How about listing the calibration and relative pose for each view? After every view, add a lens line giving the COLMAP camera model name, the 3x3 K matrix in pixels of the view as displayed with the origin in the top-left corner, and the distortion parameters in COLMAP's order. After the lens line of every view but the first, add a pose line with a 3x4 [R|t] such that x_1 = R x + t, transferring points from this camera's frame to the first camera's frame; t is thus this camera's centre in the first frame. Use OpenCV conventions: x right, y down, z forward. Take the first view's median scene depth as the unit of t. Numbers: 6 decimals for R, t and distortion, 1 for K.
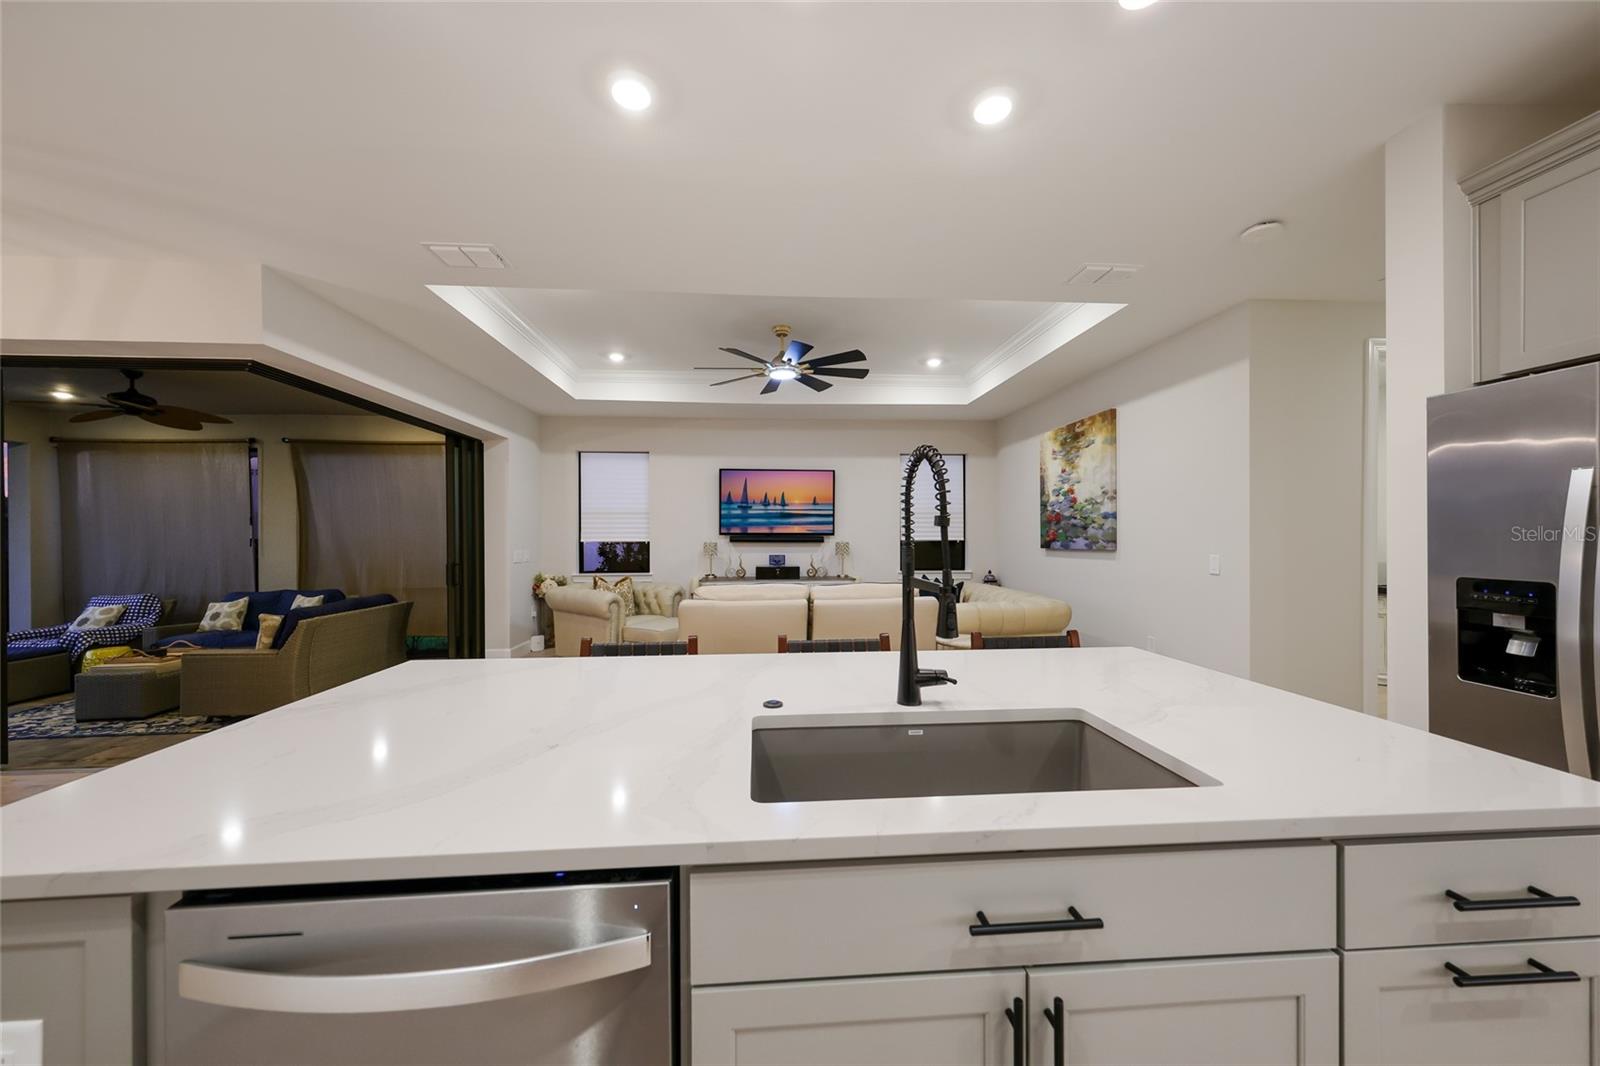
lens RADIAL K [[571.0, 0, 791.1], [0, 571.0, 538.0], [0, 0, 1]] dist [0.008496, -0.000047]
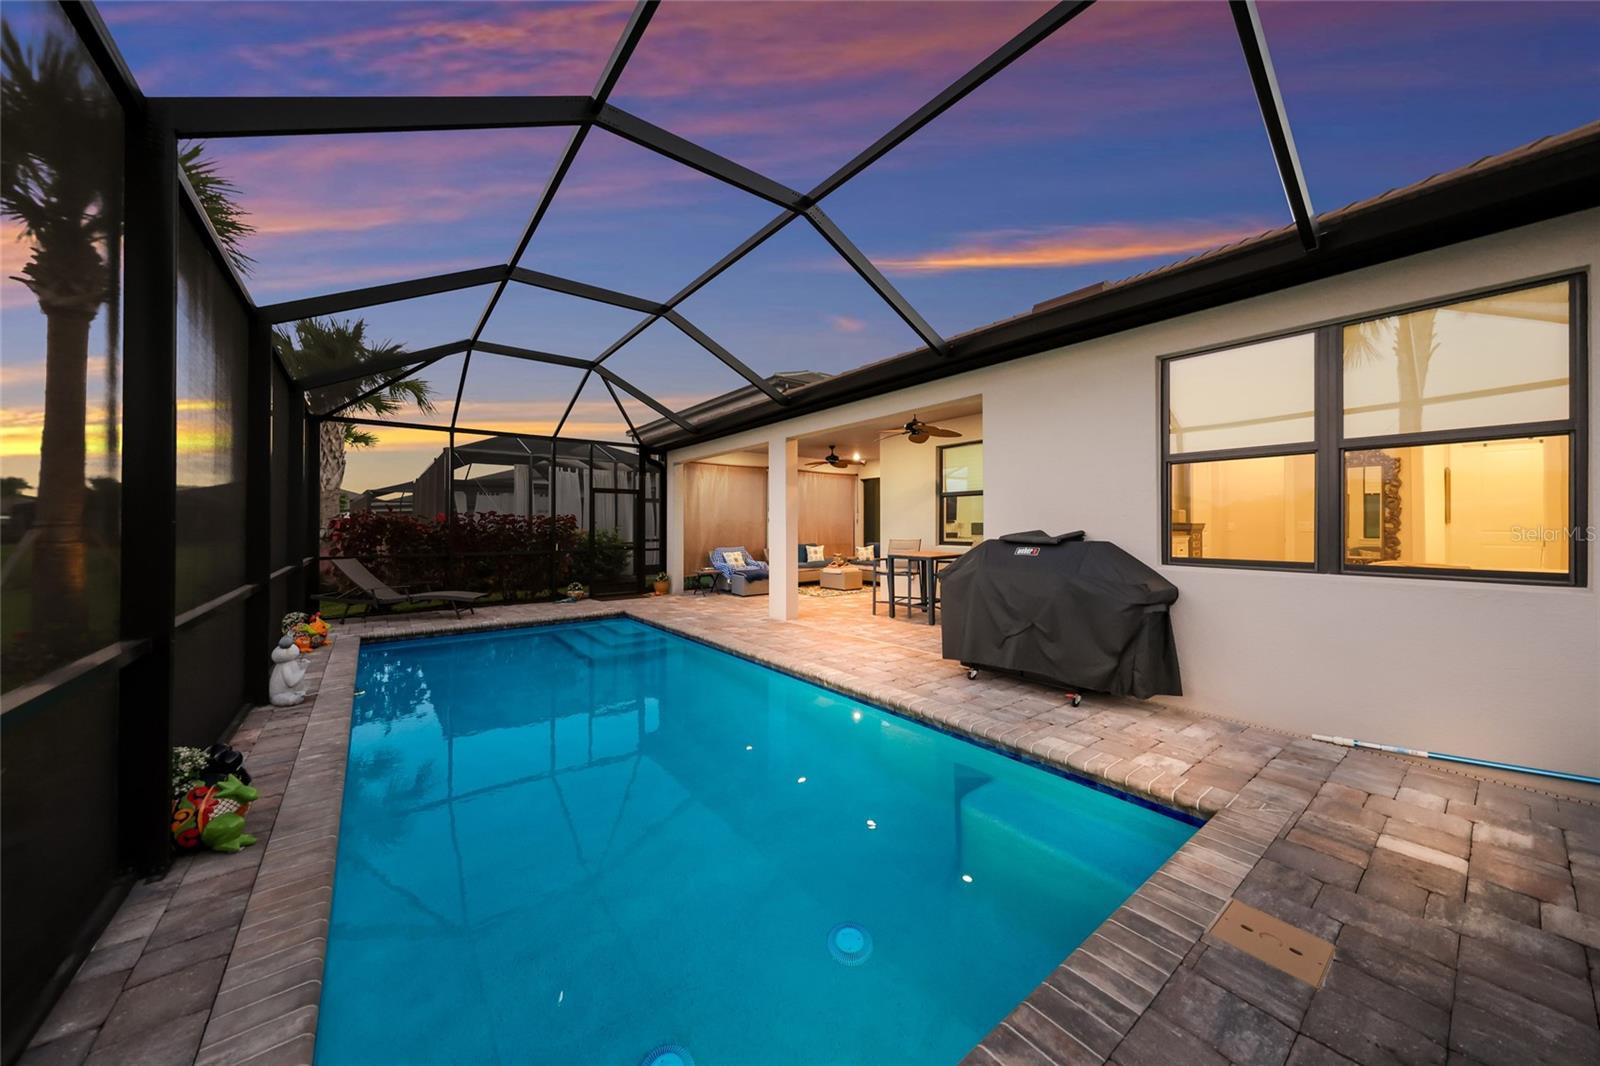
lens RADIAL K [[550.7, 0, 795.2], [0, 550.7, 521.4], [0, 0, 1]] dist [0.010778, -0.000035]
pose [[0.830640, 0.011052, 0.556700, -2.022281], [-0.002351, 0.999864, -0.016343, 0.043876], [-0.556805, 0.012266, 0.830553, -0.619826]]
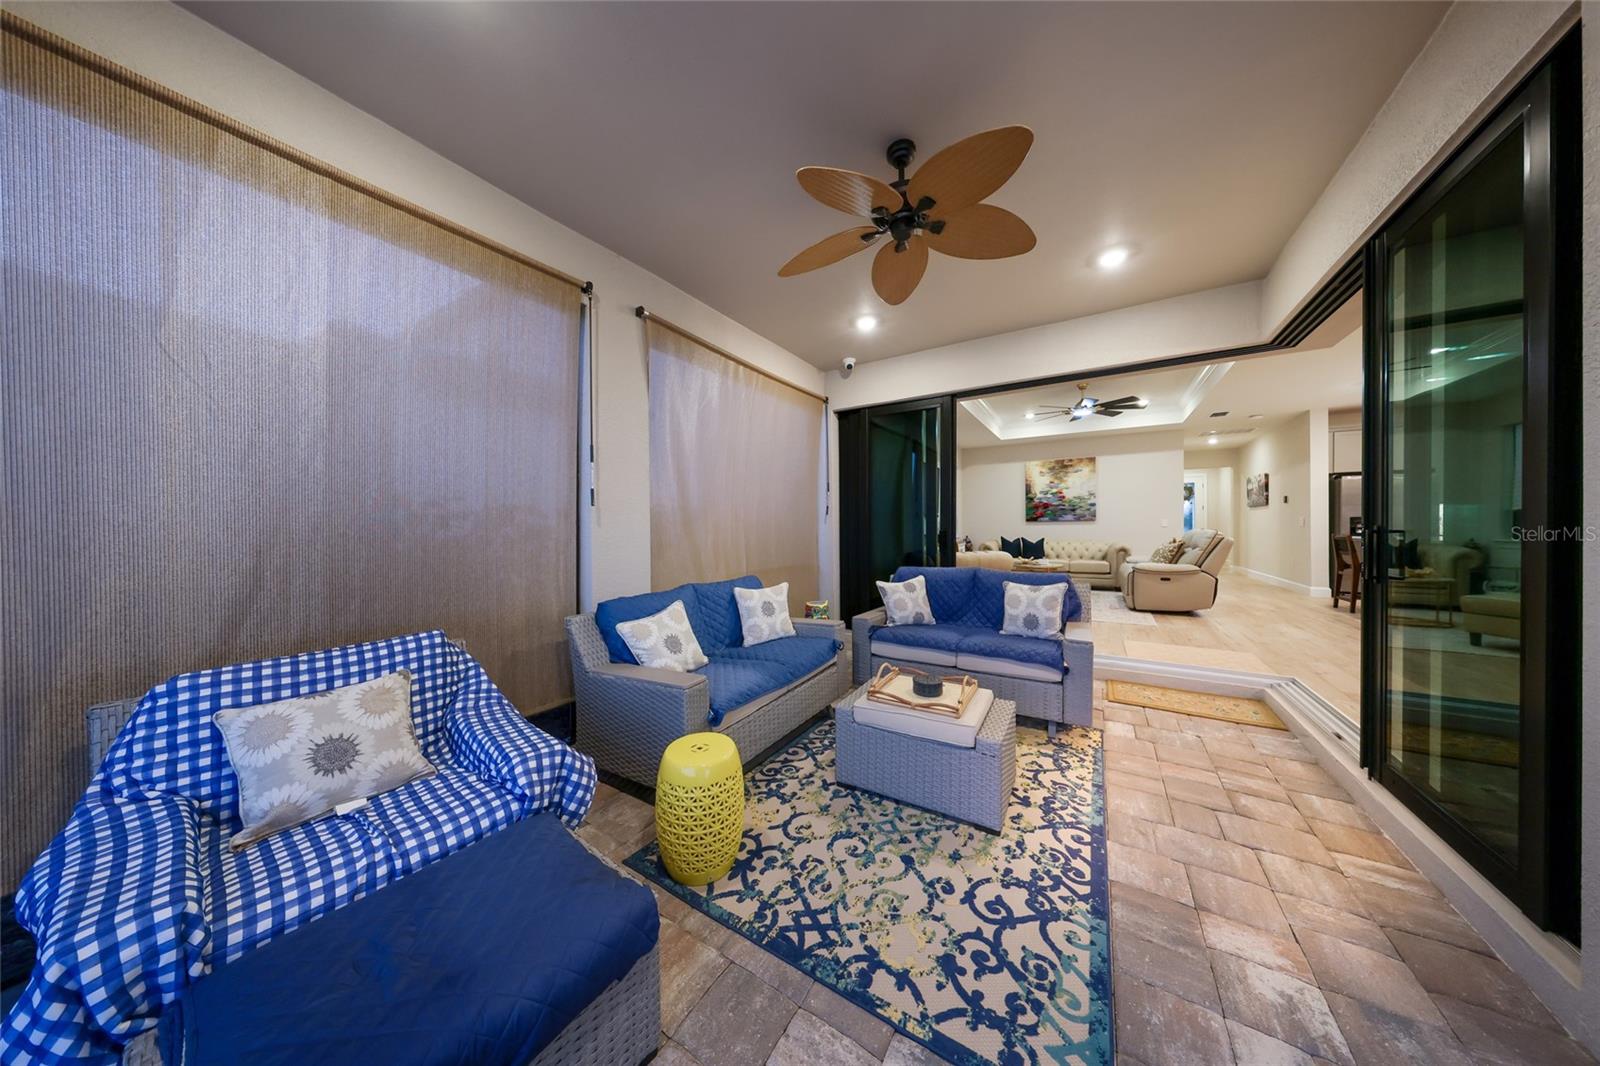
lens RADIAL K [[464.7, 0, 800.0], [0, 464.7, 533.0], [0, 0, 1]] dist [-0.000970, -0.000030]
pose [[0.588553, -0.010695, 0.808388, -1.232548], [0.007917, 0.999941, 0.007465, 0.038345], [-0.808420, 0.002006, 0.588603, 0.670401]]
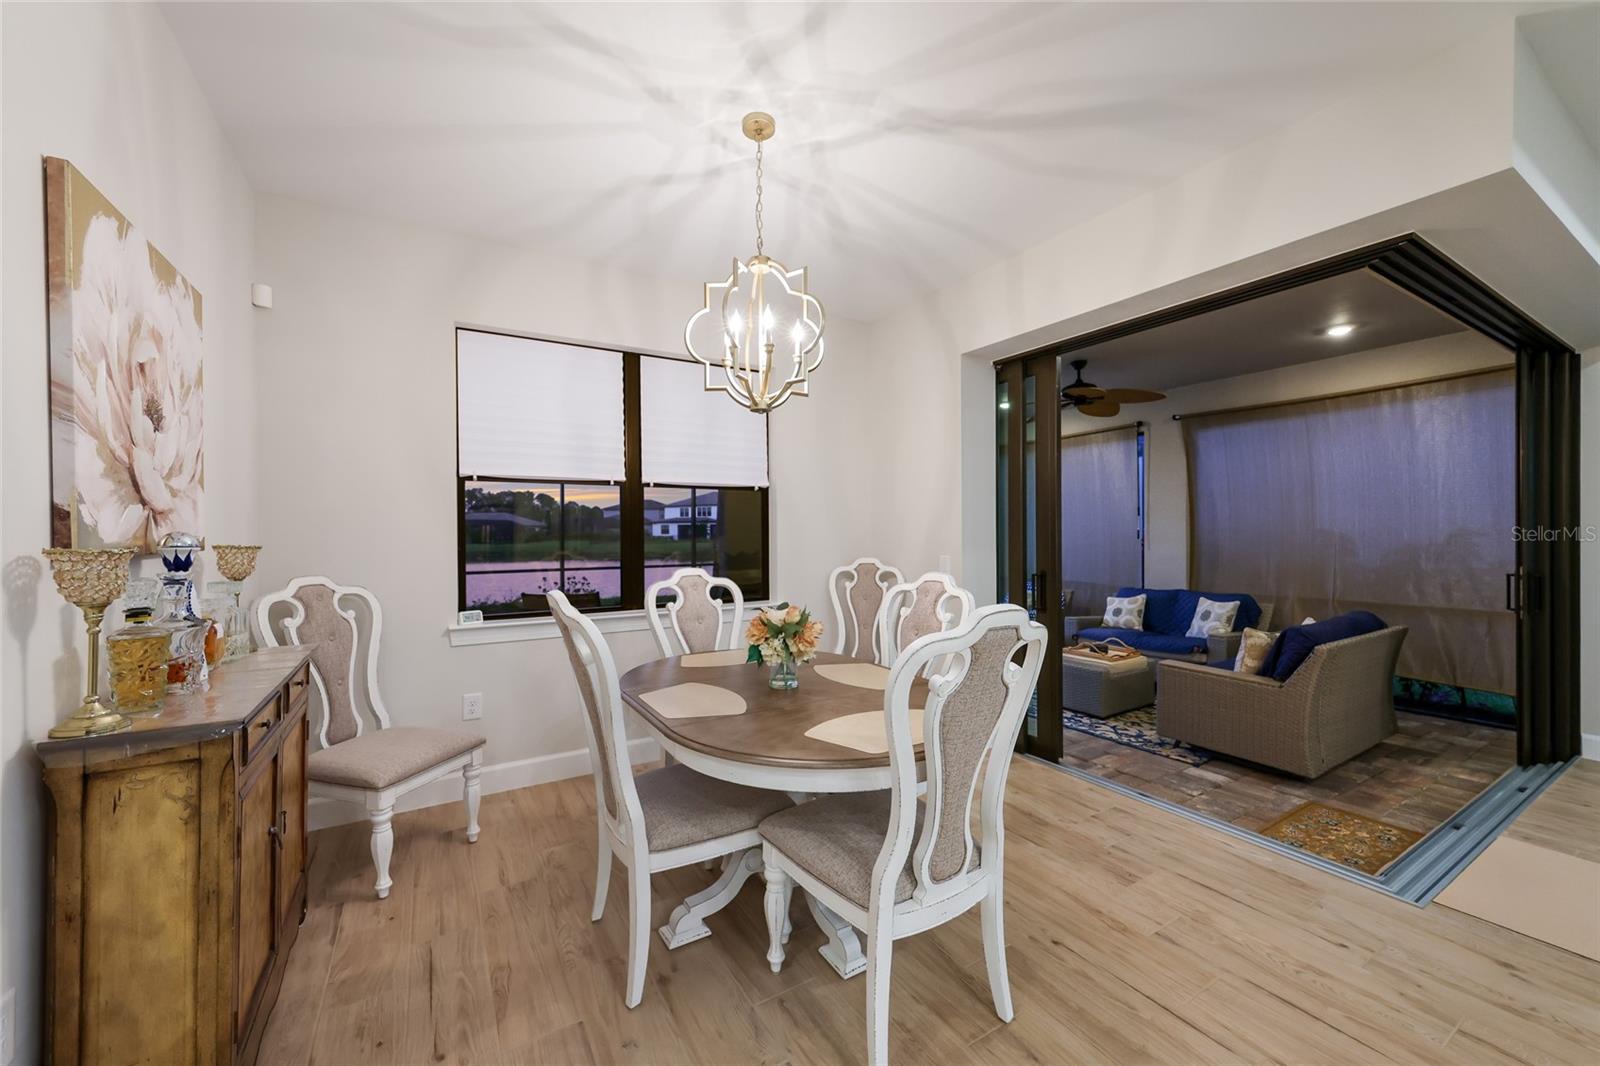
lens RADIAL K [[605.6, 0, 795.6], [0, 605.6, 533.9], [0, 0, 1]] dist [0.006129, -0.000020]
pose [[0.458078, 0.003315, -0.888906, -0.347873], [0.000359, 0.999992, 0.003914, 0.002802], [0.888912, -0.002112, 0.458073, 0.068799]]
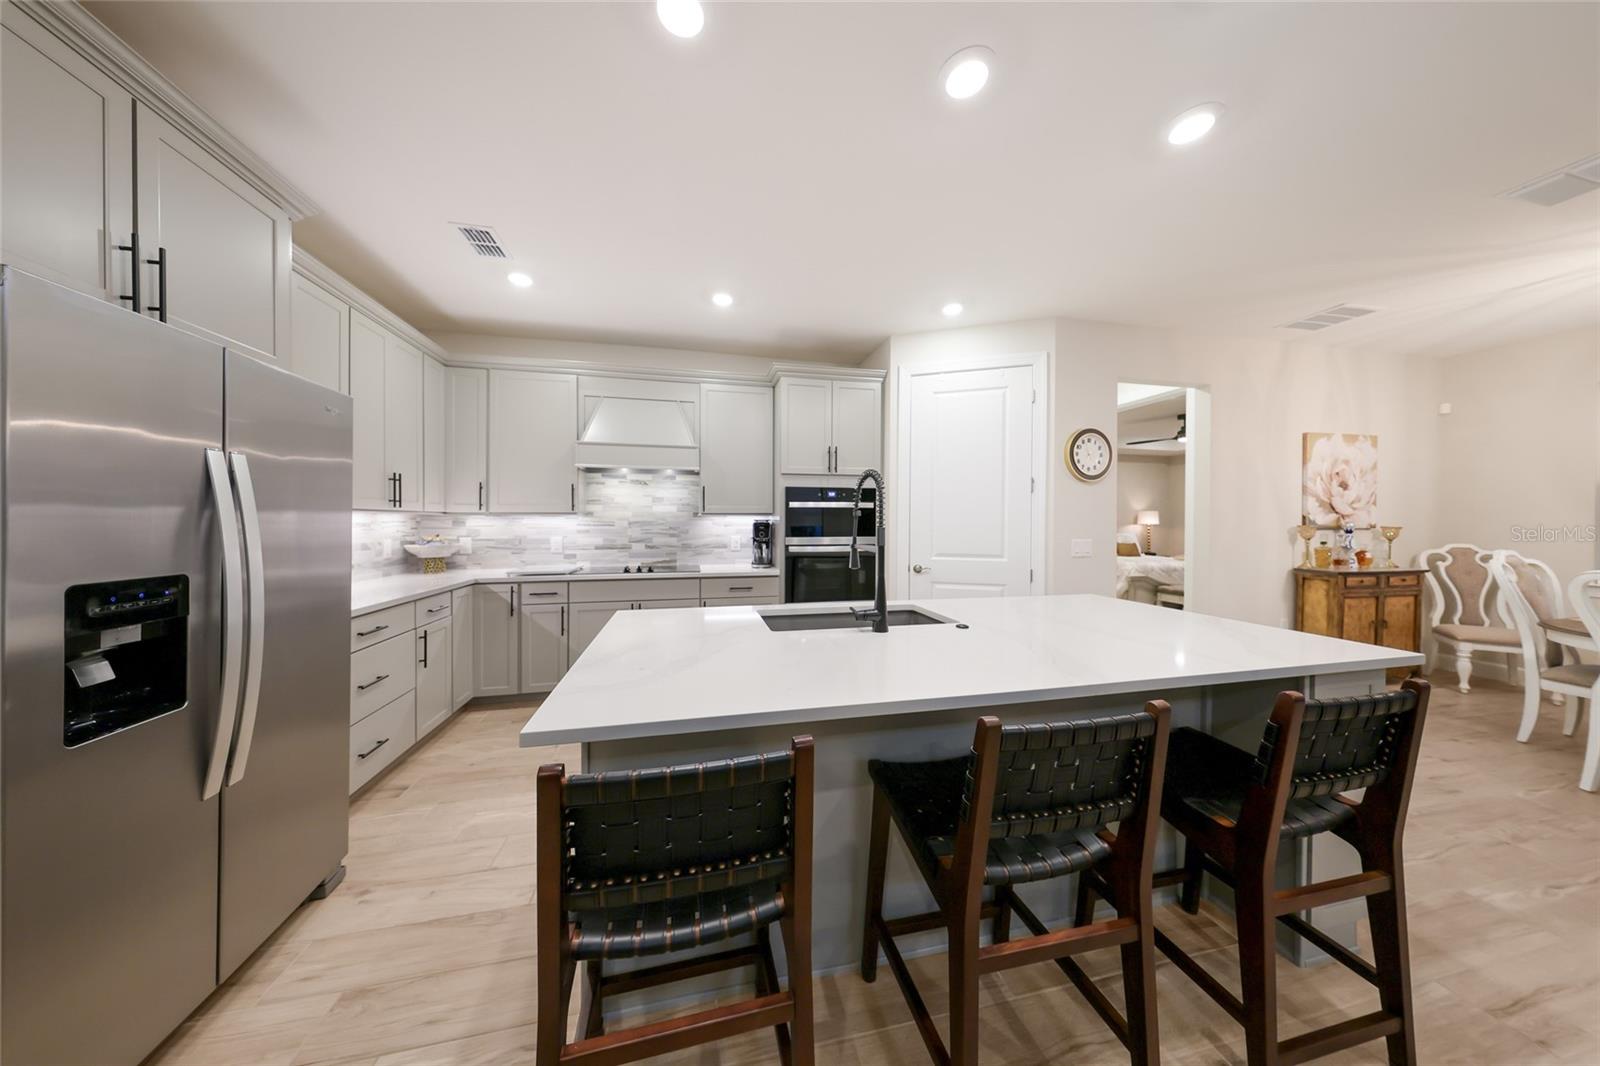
lens RADIAL K [[464.7, 0, 800.0], [0, 464.7, 533.0], [0, 0, 1]] dist [-0.000970, -0.000030]
pose [[-0.987894, 0.006030, -0.155011, 0.122553], [0.002194, 0.999687, 0.024904, 0.001215], [0.155113, 0.024263, -0.987599, 0.449046]]
